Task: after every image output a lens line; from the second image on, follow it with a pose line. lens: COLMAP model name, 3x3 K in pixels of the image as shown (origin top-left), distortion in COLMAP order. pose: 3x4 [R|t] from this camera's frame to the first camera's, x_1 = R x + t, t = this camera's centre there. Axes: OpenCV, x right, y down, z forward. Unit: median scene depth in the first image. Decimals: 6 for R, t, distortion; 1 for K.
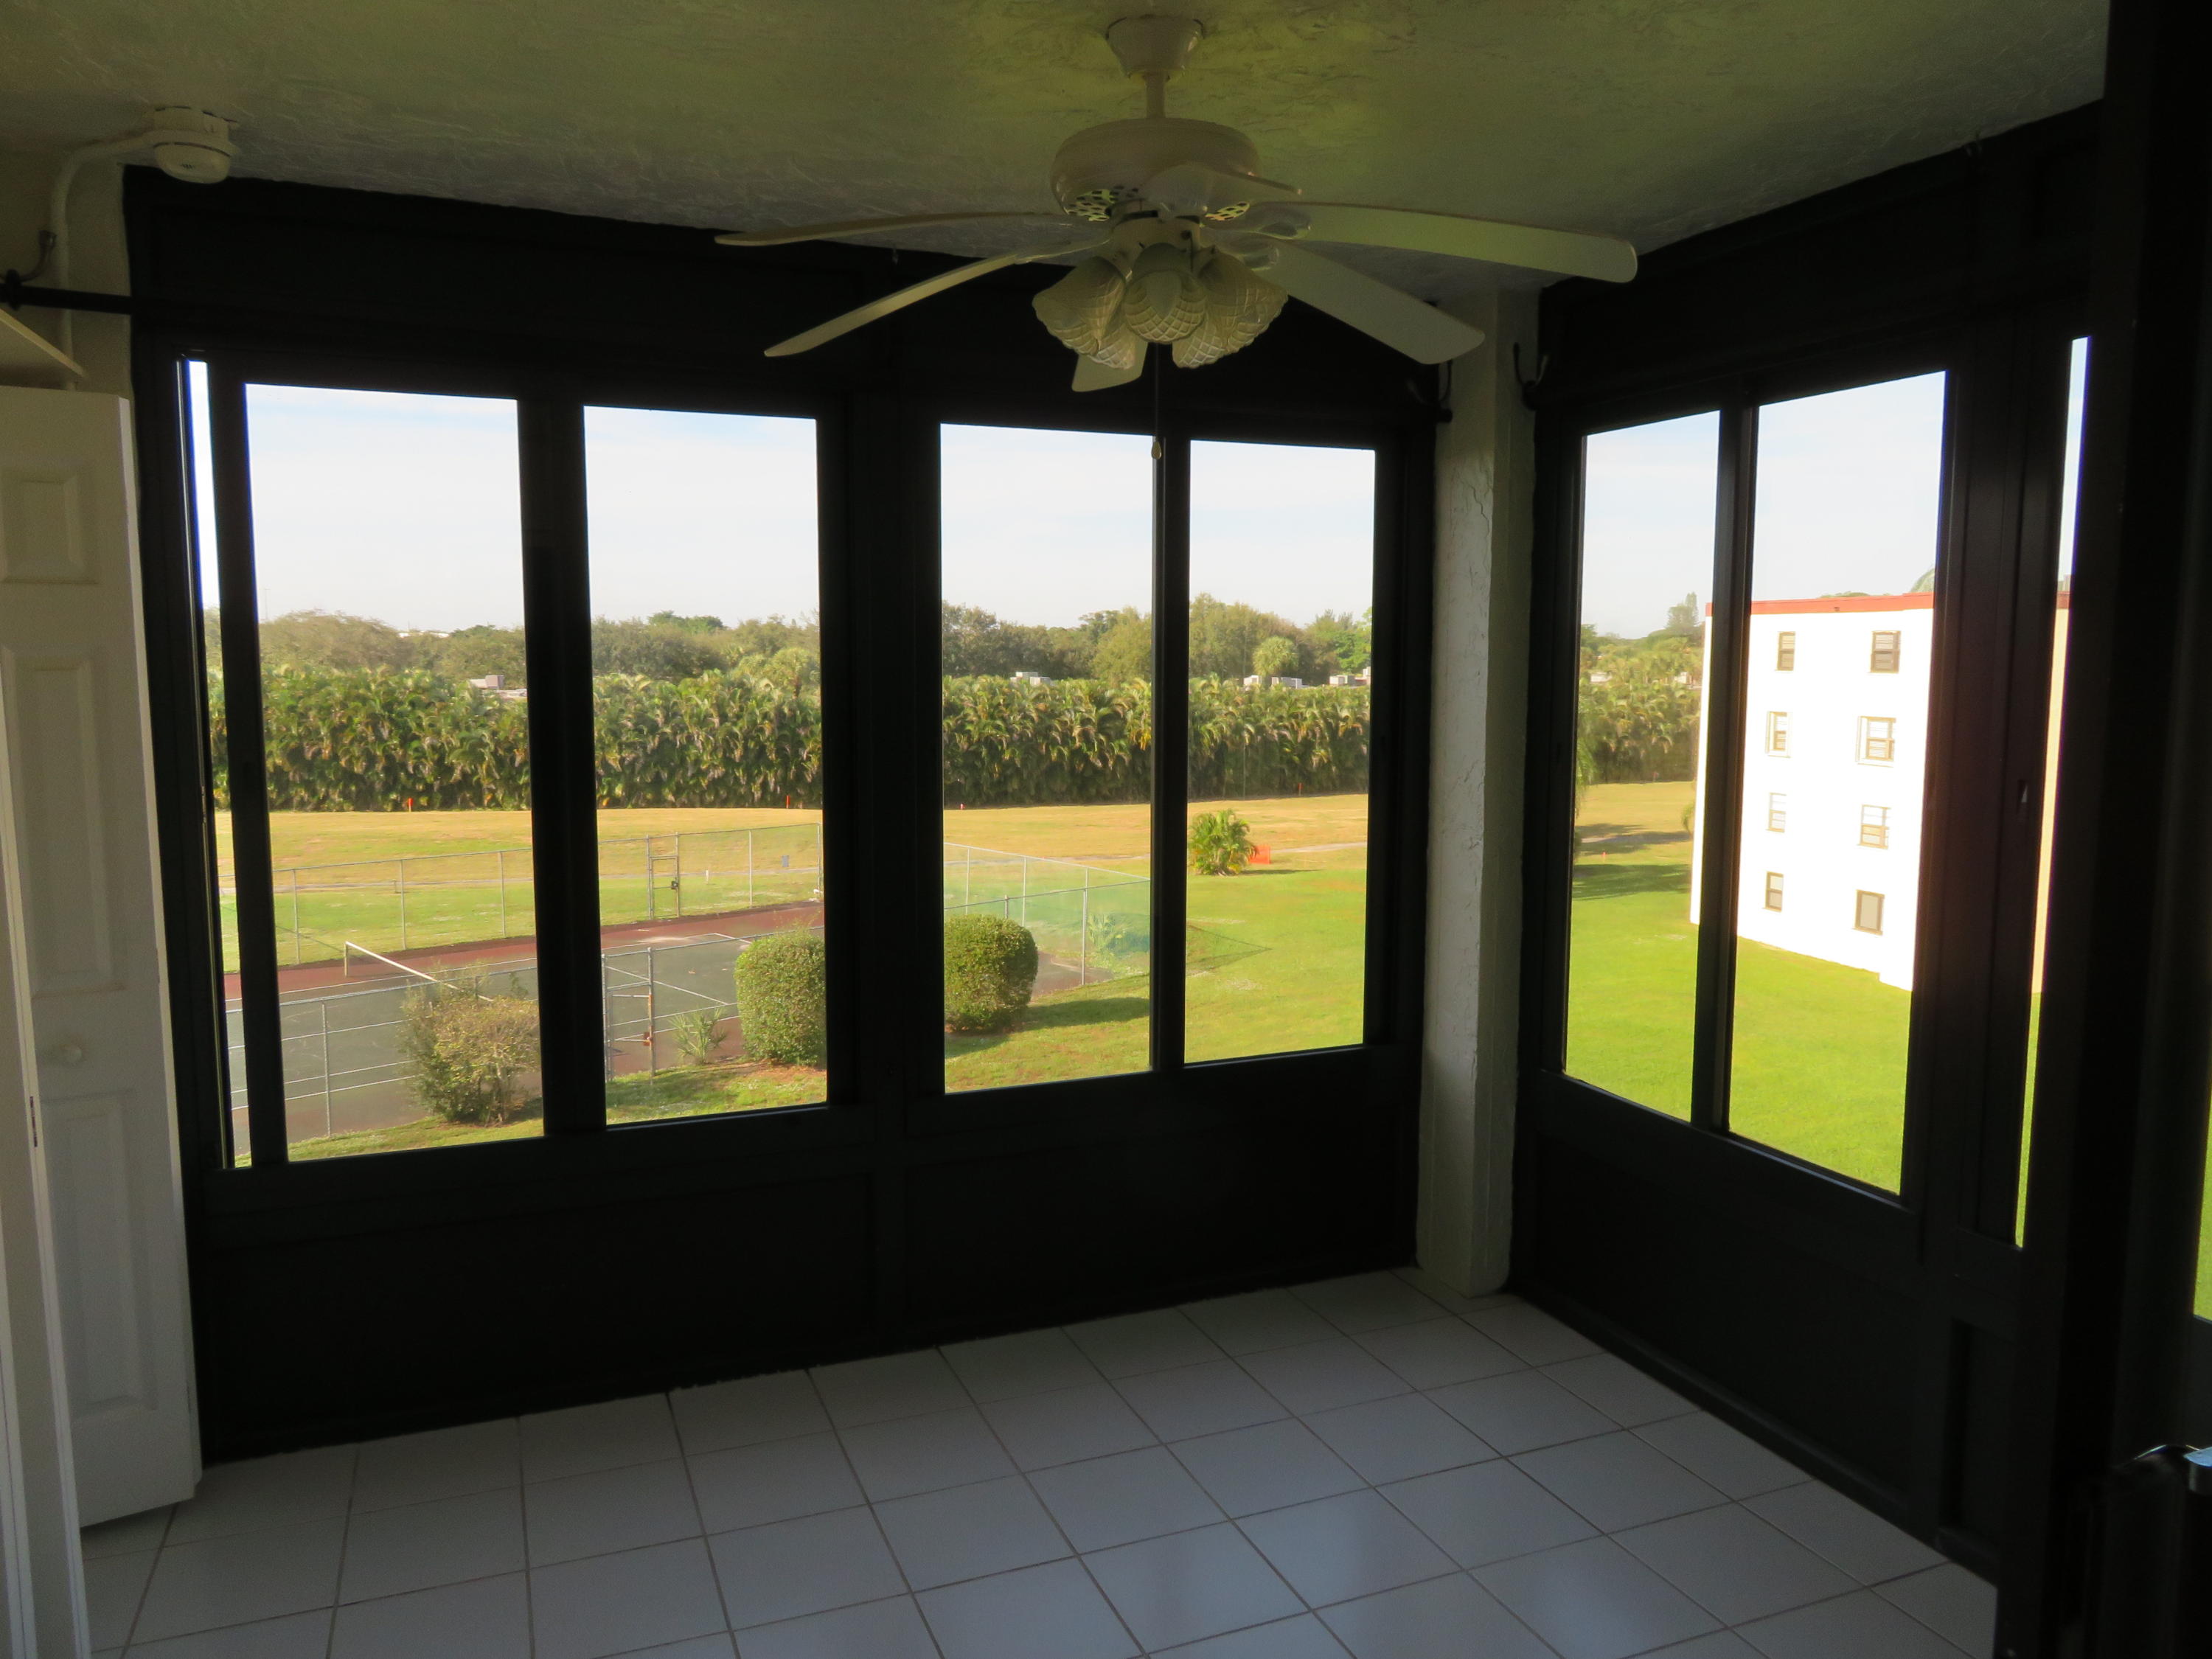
lens RADIAL K [[1622.8, 0, 1106.0], [0, 1622.8, 829.5], [0, 0, 1]] dist [0.002913, 0.001828]
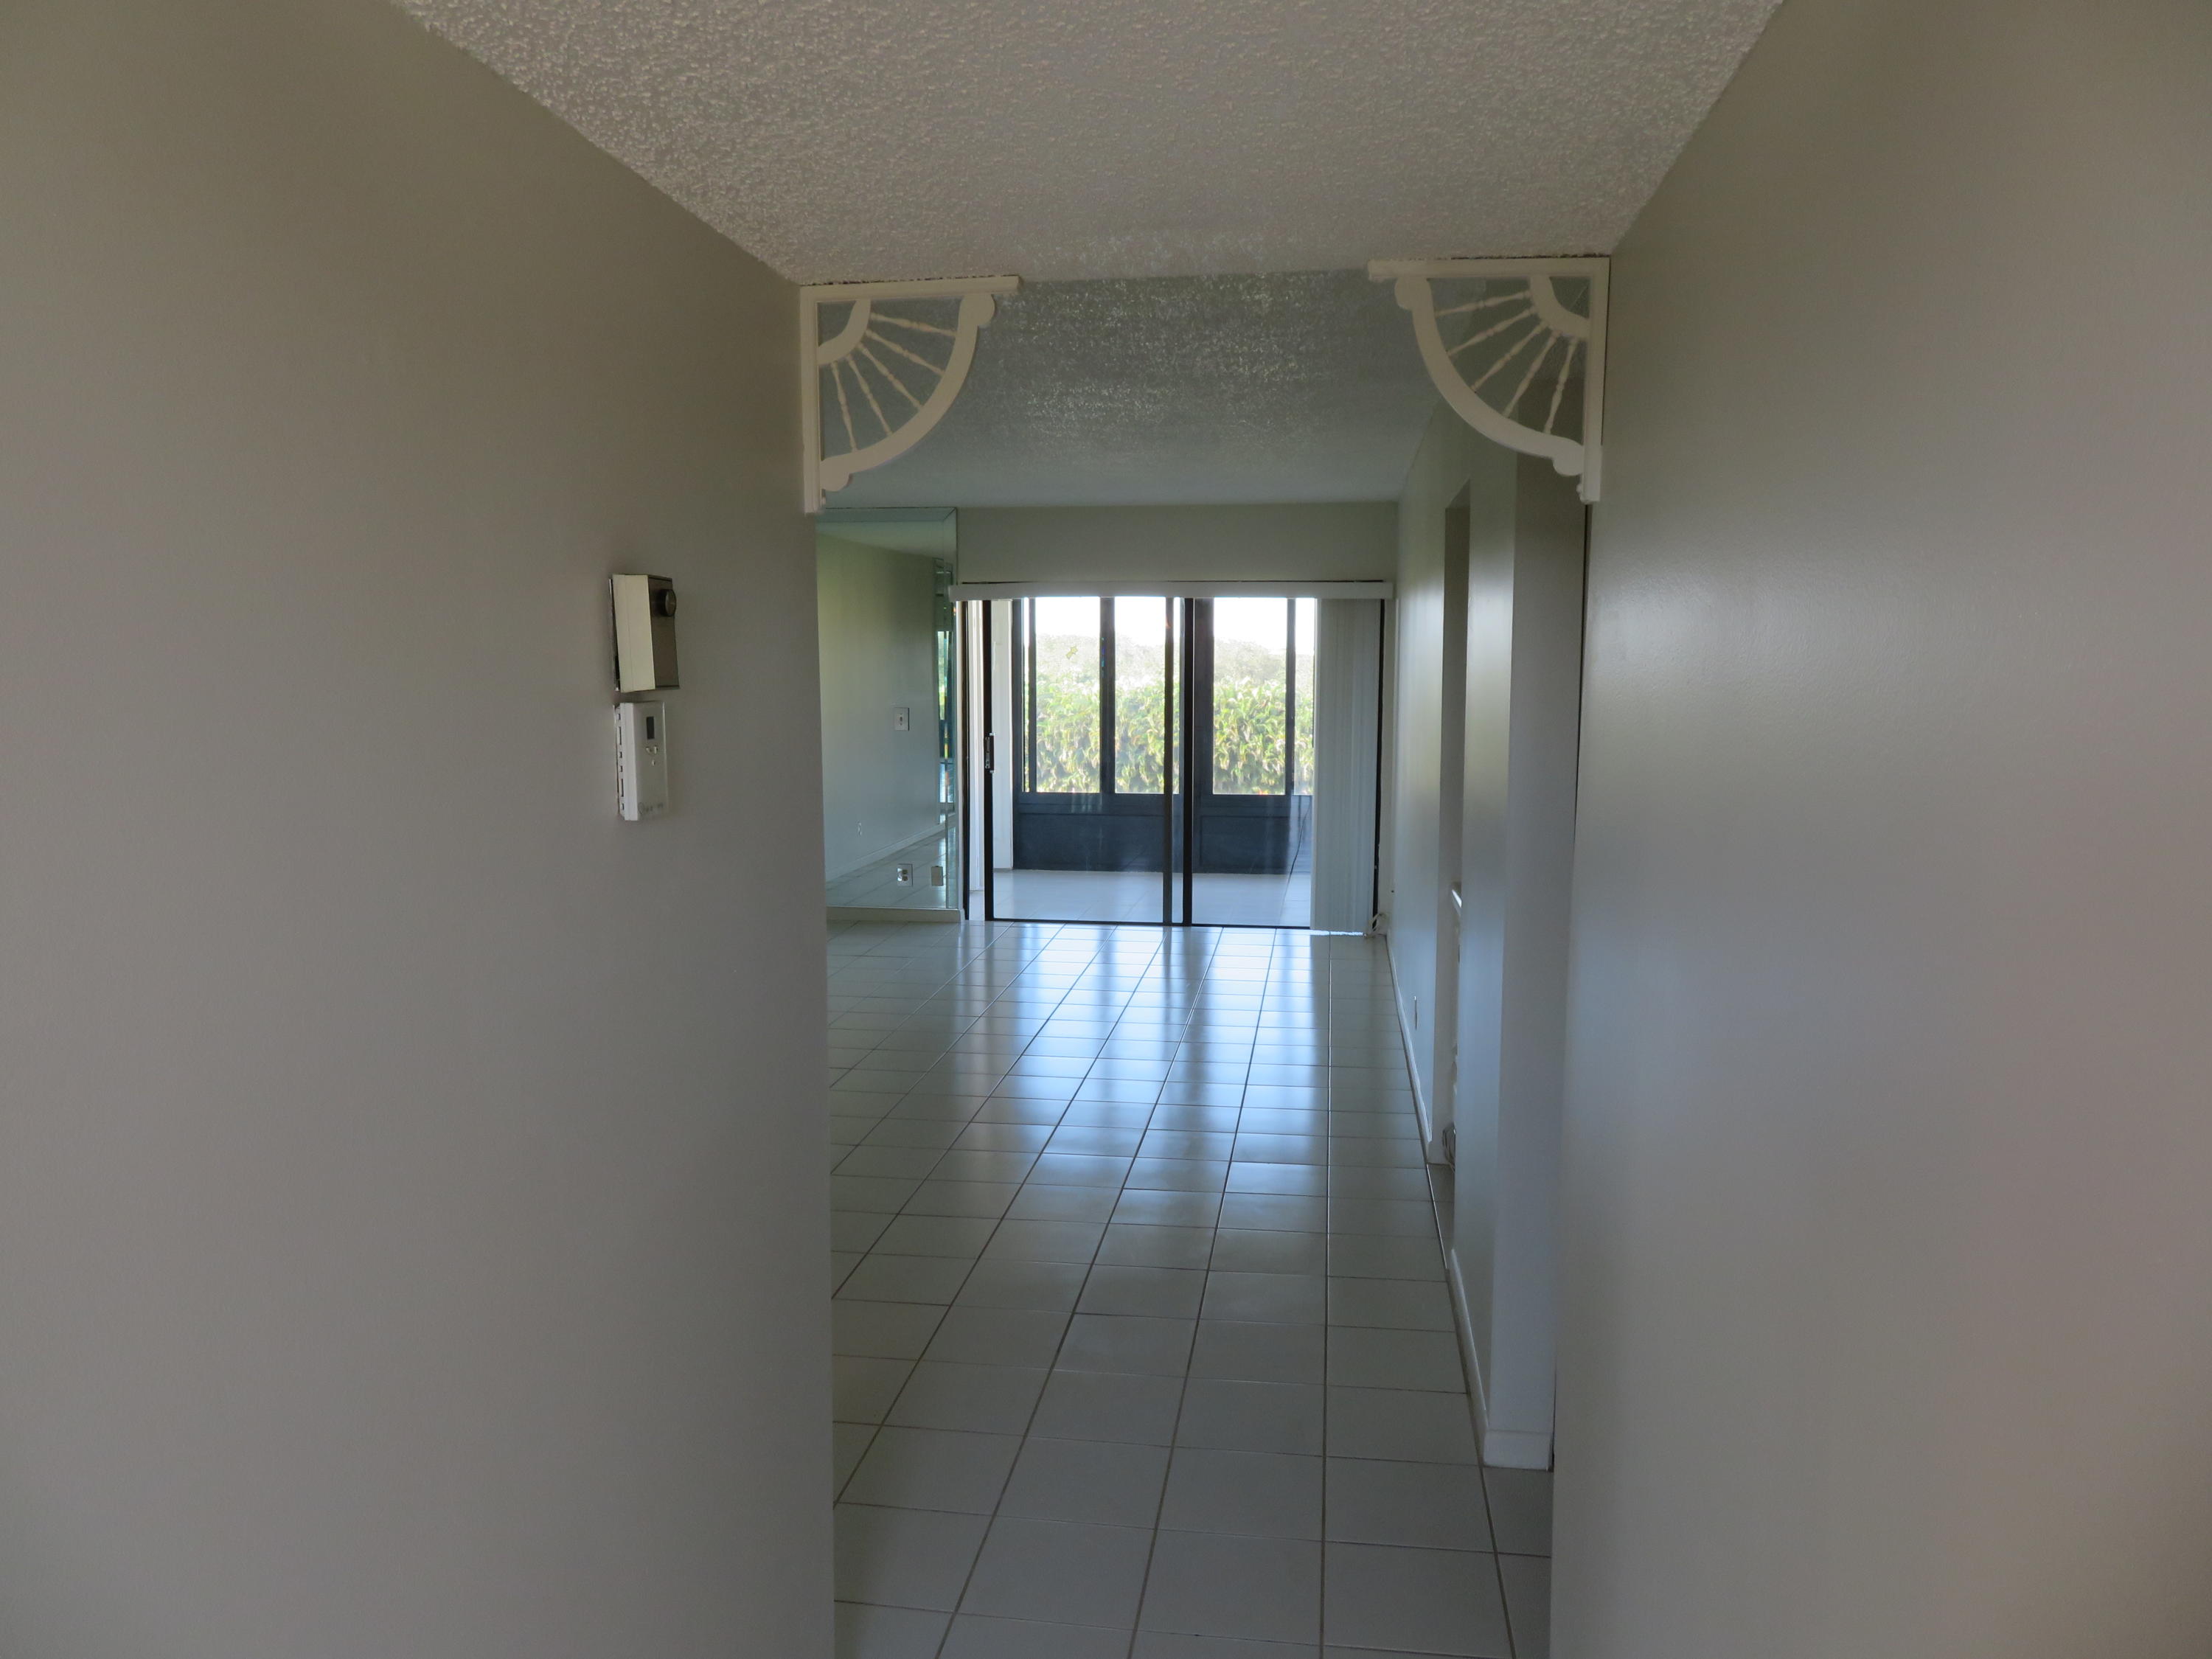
lens RADIAL K [[1622.8, 0, 1106.0], [0, 1622.8, 829.5], [0, 0, 1]] dist [0.002913, 0.001828]
pose [[0.869742, 0.035075, -0.492258, 0.063817], [-0.038376, 0.999258, 0.003396, 0.011070], [0.492011, 0.015938, 0.870443, -0.094418]]
